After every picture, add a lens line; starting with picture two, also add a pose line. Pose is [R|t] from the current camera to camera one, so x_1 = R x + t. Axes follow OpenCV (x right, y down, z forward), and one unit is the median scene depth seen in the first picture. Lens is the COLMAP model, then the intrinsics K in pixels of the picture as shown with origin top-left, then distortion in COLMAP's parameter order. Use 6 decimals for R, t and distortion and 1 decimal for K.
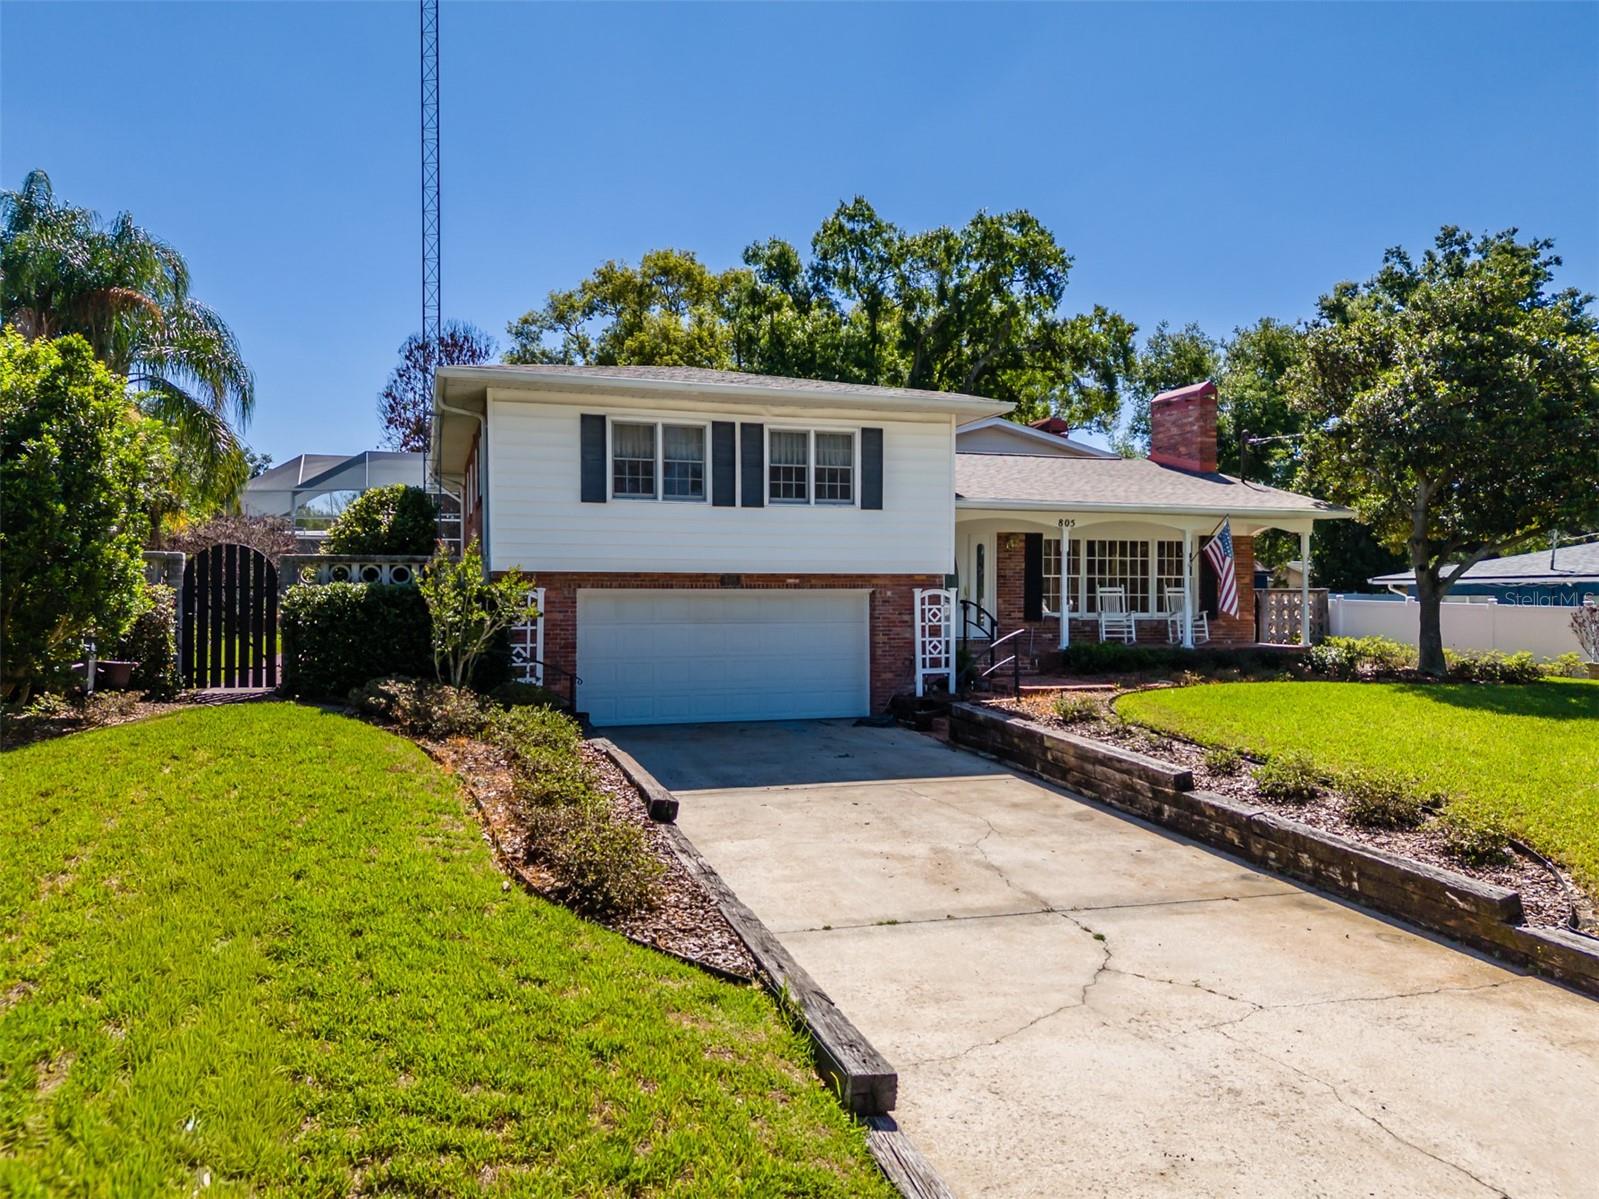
lens RADIAL K [[1164.5, 0, 804.1], [0, 1164.5, 601.6], [0, 0, 1]] dist [0.101883, -0.124177]
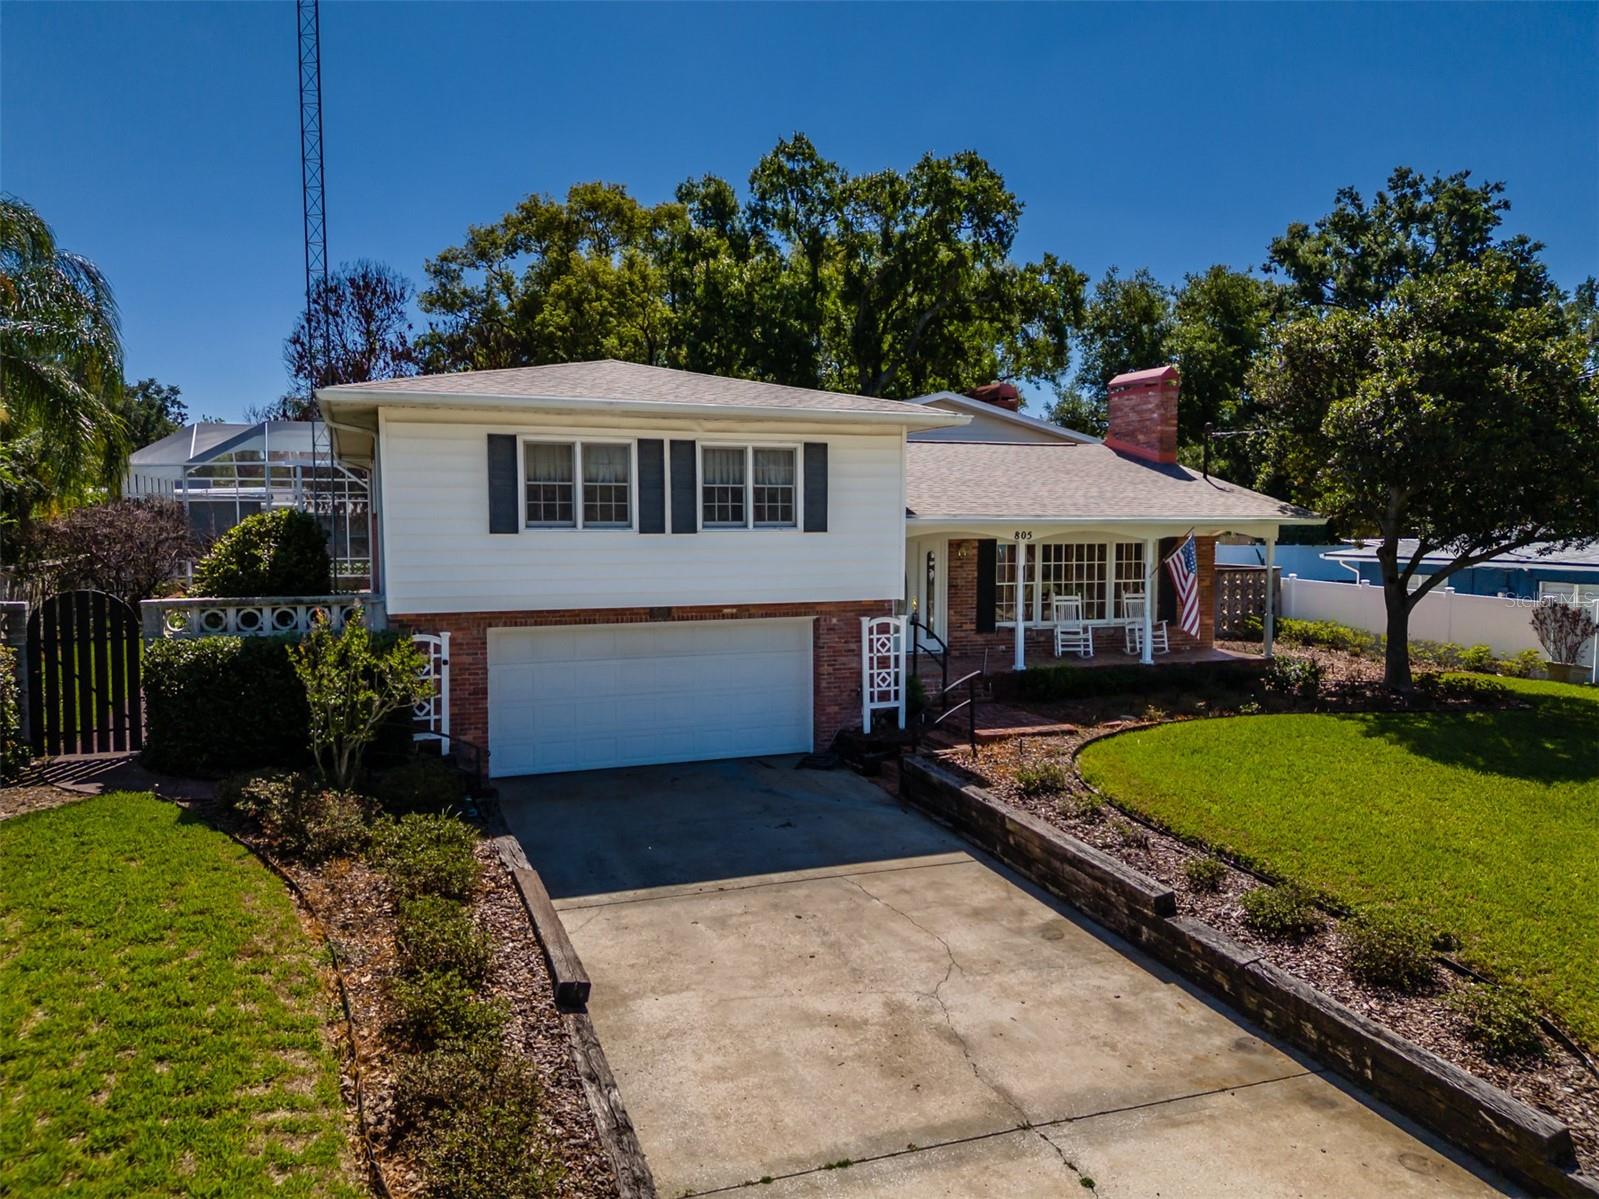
lens RADIAL K [[1164.5, 0, 804.1], [0, 1164.5, 601.6], [0, 0, 1]] dist [0.101883, -0.124177]
pose [[0.998708, -0.004595, 0.050608, 0.002622], [0.001152, 0.997695, 0.067844, -0.084509], [-0.050803, -0.067698, 0.996412, 0.084314]]
